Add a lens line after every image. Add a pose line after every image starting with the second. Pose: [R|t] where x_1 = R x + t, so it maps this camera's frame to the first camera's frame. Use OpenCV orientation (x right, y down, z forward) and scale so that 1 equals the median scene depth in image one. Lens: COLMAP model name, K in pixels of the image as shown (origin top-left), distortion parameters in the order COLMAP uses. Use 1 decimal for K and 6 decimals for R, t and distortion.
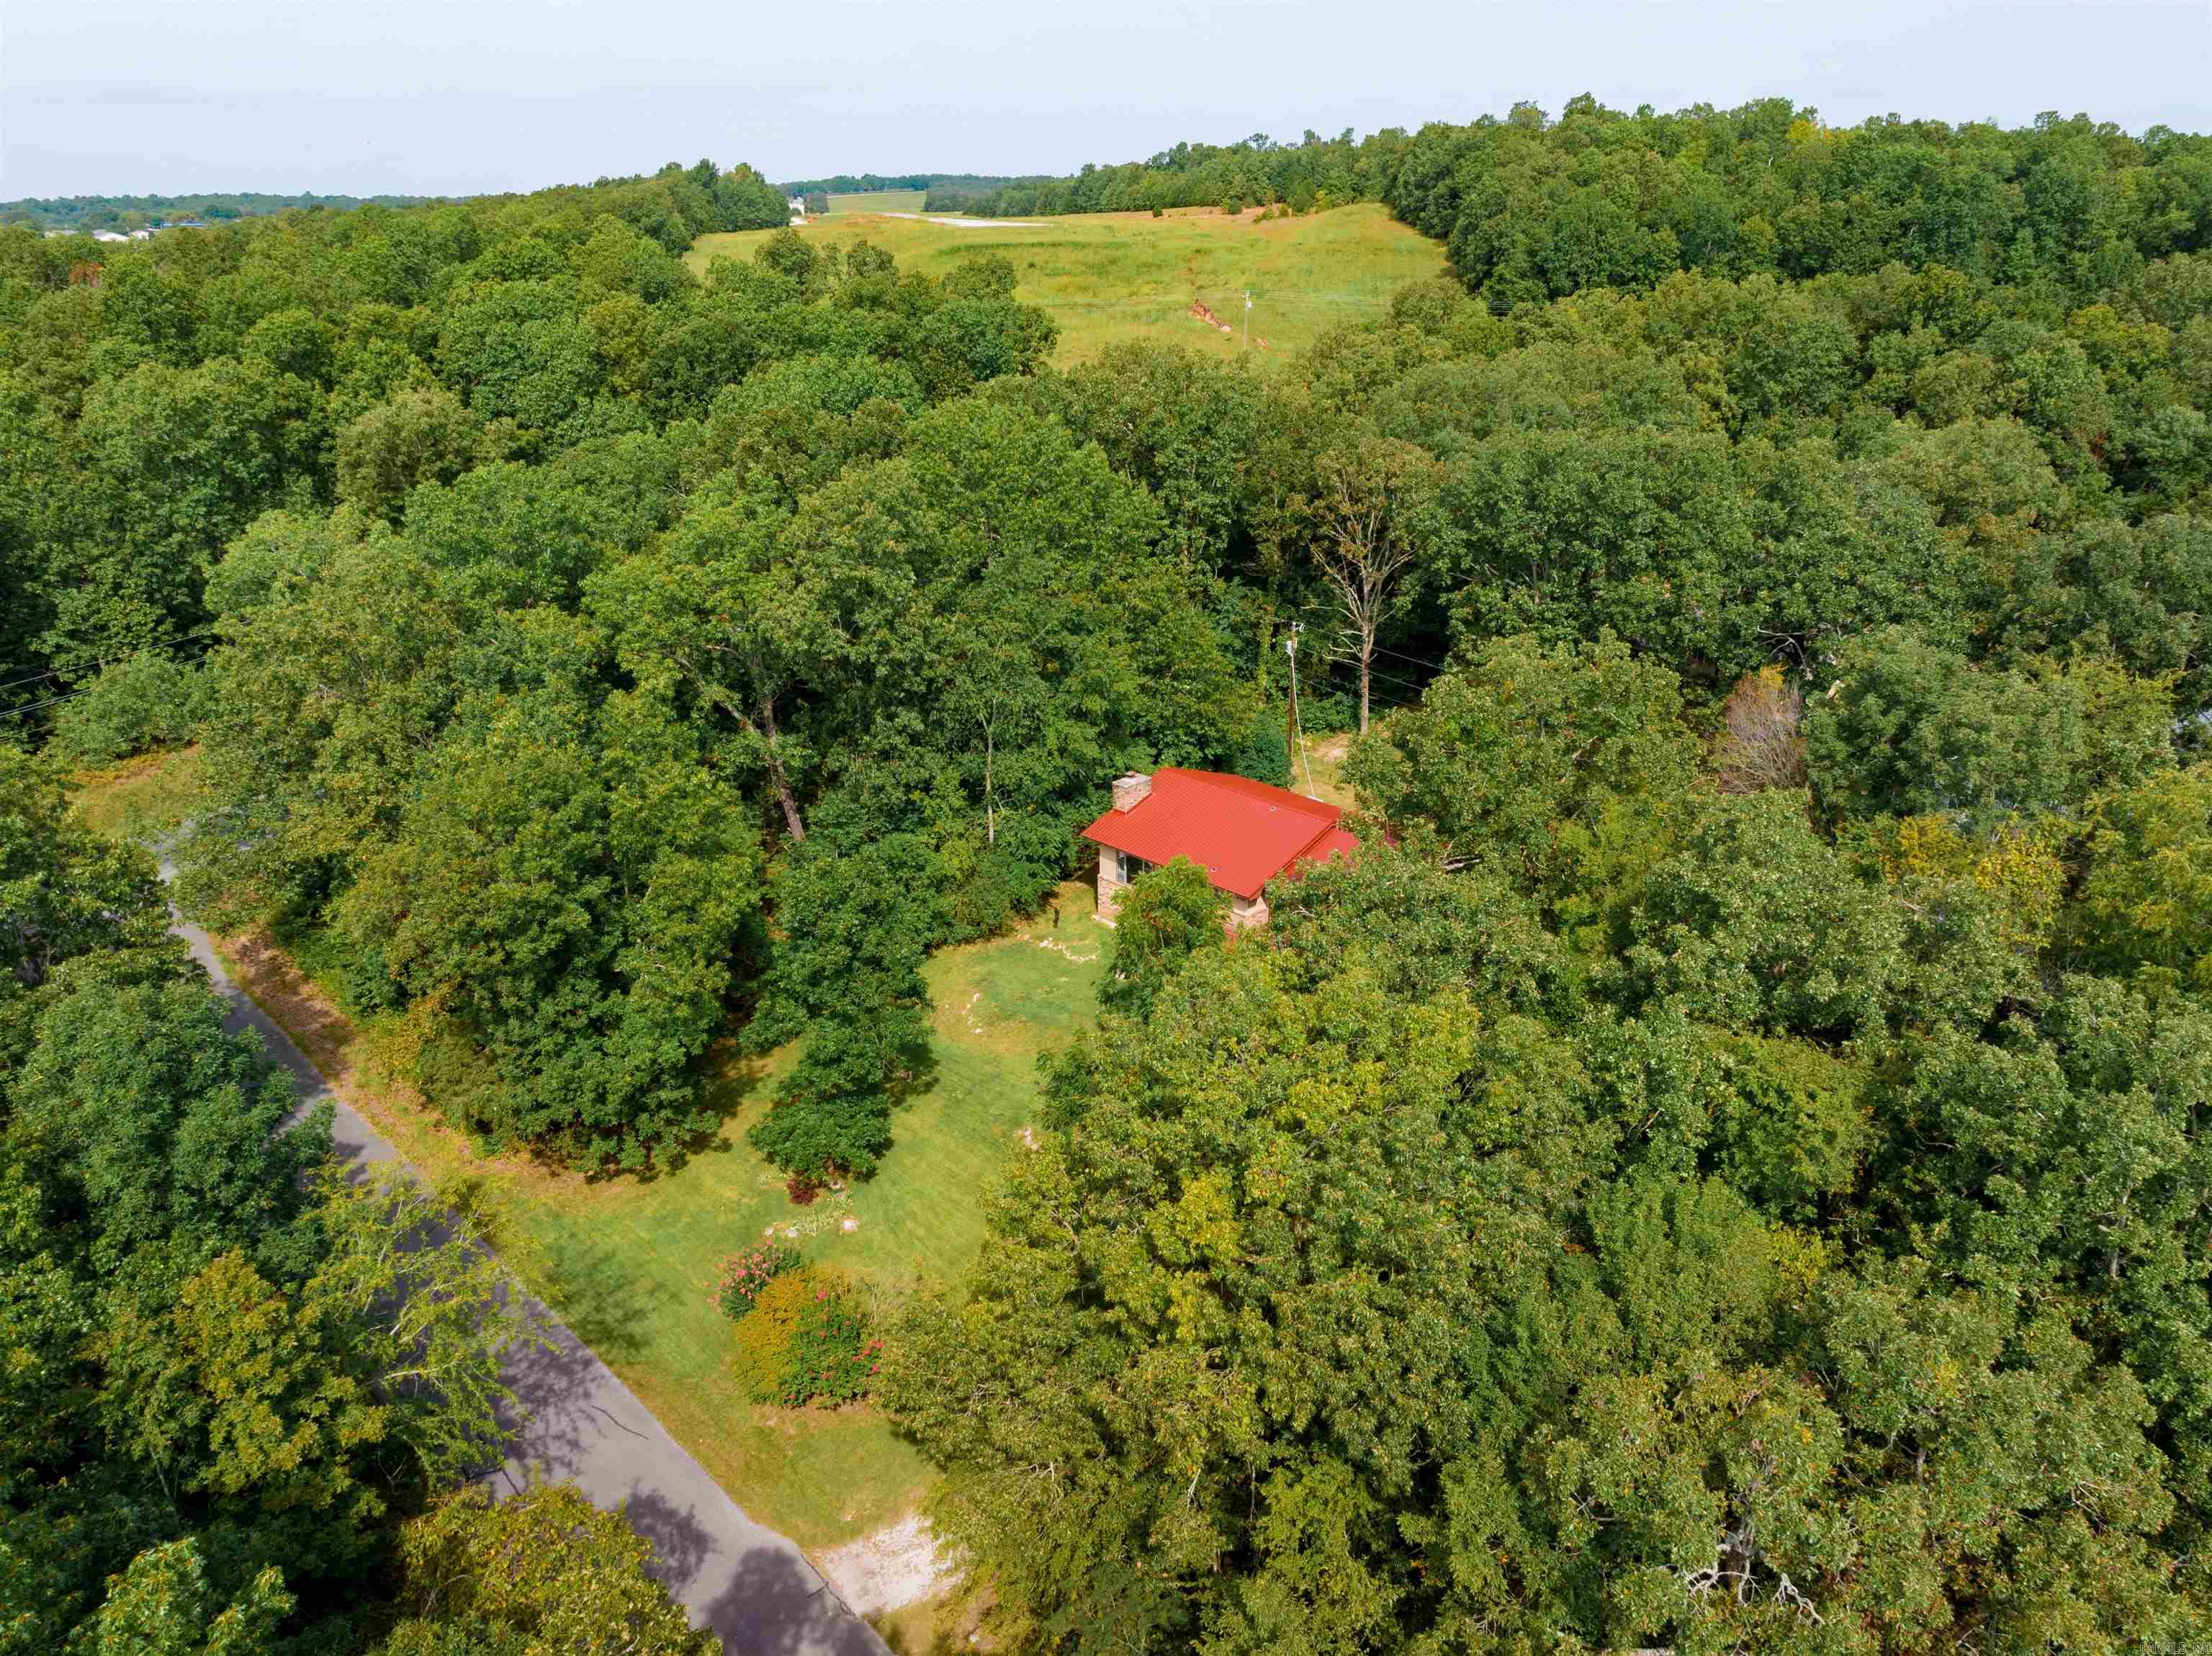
lens RADIAL K [[1538.3, 0, 1106.0], [0, 1538.3, 828.0], [0, 0, 1]] dist [-0.049985, 0.033244]
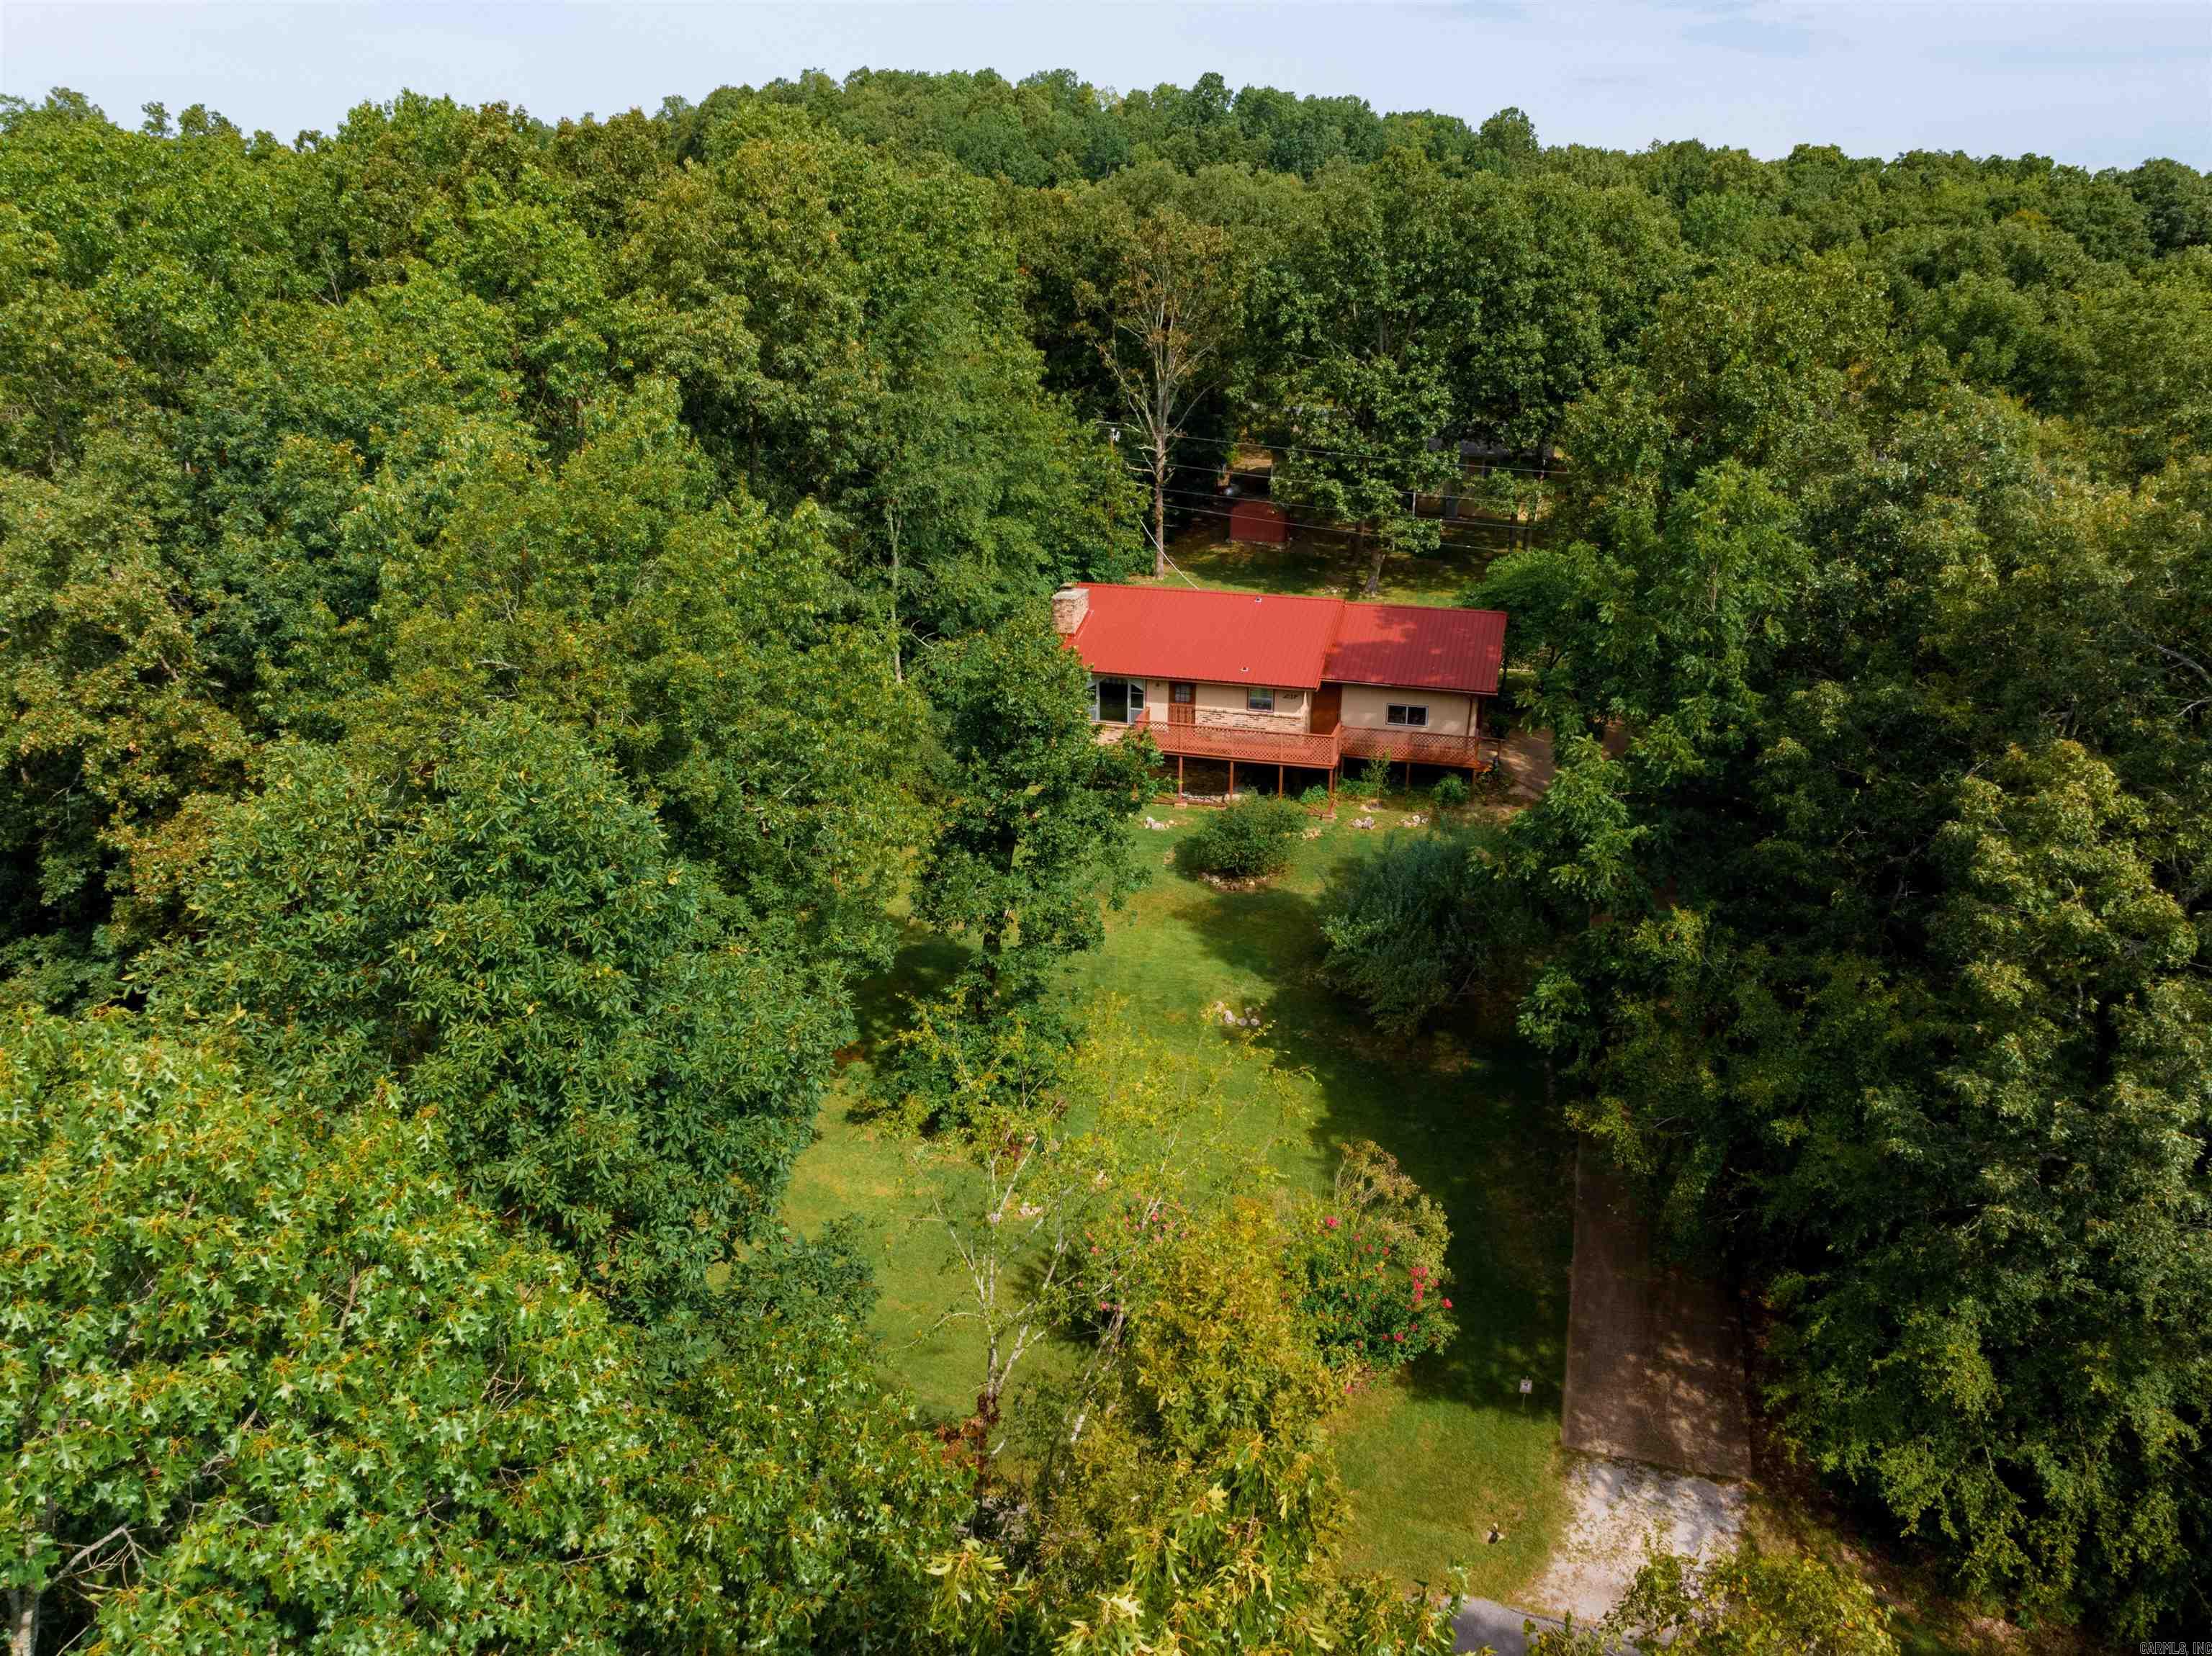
lens RADIAL K [[1538.3, 0, 1106.0], [0, 1538.3, 828.0], [0, 0, 1]] dist [-0.049985, 0.033244]
pose [[0.875819, -0.163271, 0.454185, -0.094632], [0.174265, 0.984536, 0.017880, 0.021018], [-0.450081, 0.063489, 0.890728, 0.084331]]
